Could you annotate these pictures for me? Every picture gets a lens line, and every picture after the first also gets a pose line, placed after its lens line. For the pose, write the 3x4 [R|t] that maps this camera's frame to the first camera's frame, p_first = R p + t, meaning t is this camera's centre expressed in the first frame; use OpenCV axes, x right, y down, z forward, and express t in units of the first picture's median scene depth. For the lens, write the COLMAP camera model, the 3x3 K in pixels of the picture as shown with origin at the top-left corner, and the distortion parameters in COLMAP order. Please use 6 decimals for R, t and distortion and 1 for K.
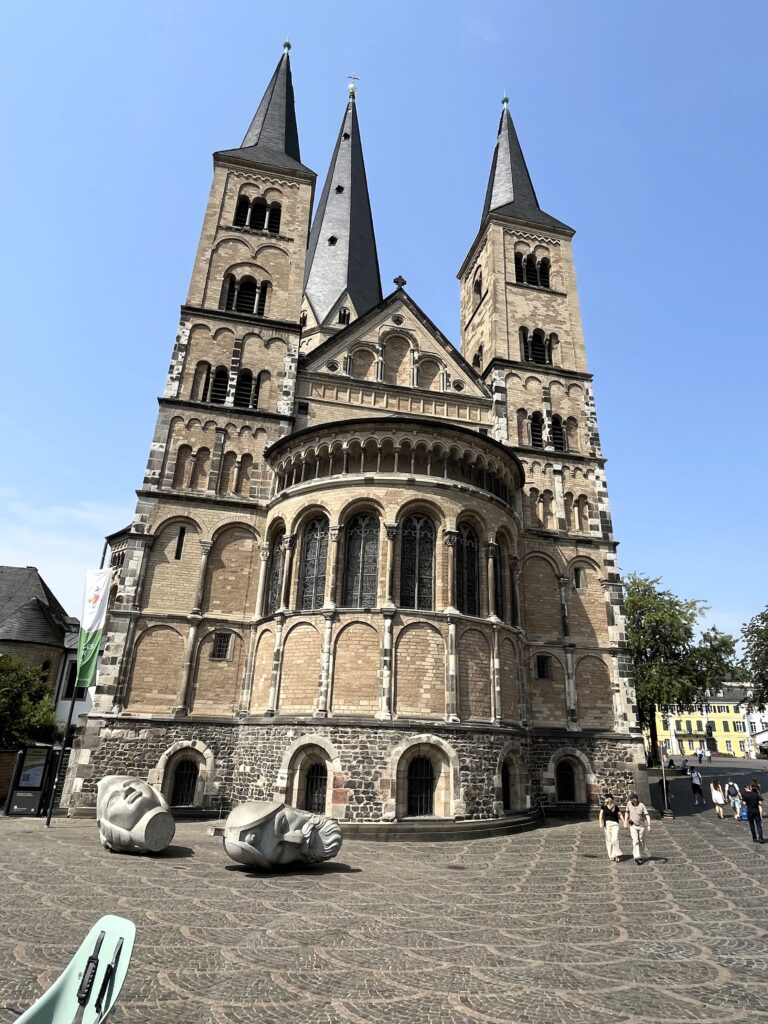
lens RADIAL K [[591.2, 0, 388.1], [0, 591.2, 512.6], [0, 0, 1]] dist [0.001804, -0.006927]
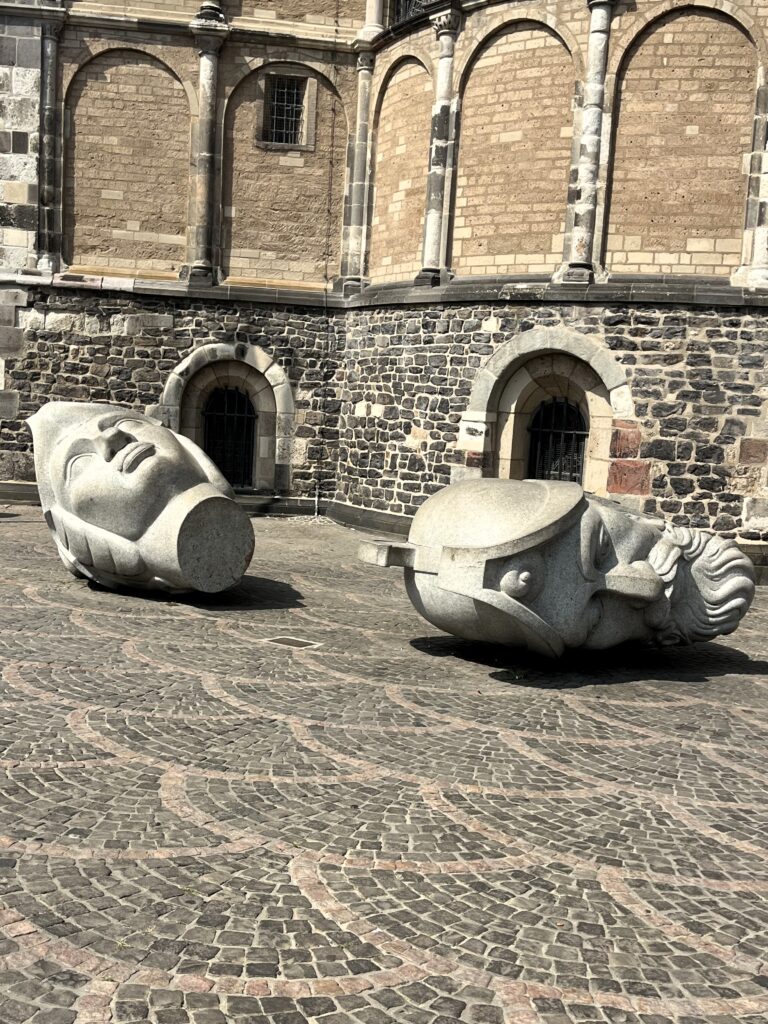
lens RADIAL K [[1120.2, 0, 381.0], [0, 1120.2, 526.4], [0, 0, 1]] dist [0.035339, 0.000000]
pose [[0.991518, 0.038802, -0.124040, -0.126605], [0.023504, 0.885122, 0.464765, 0.134139], [0.127824, -0.463738, 0.876703, 0.262503]]
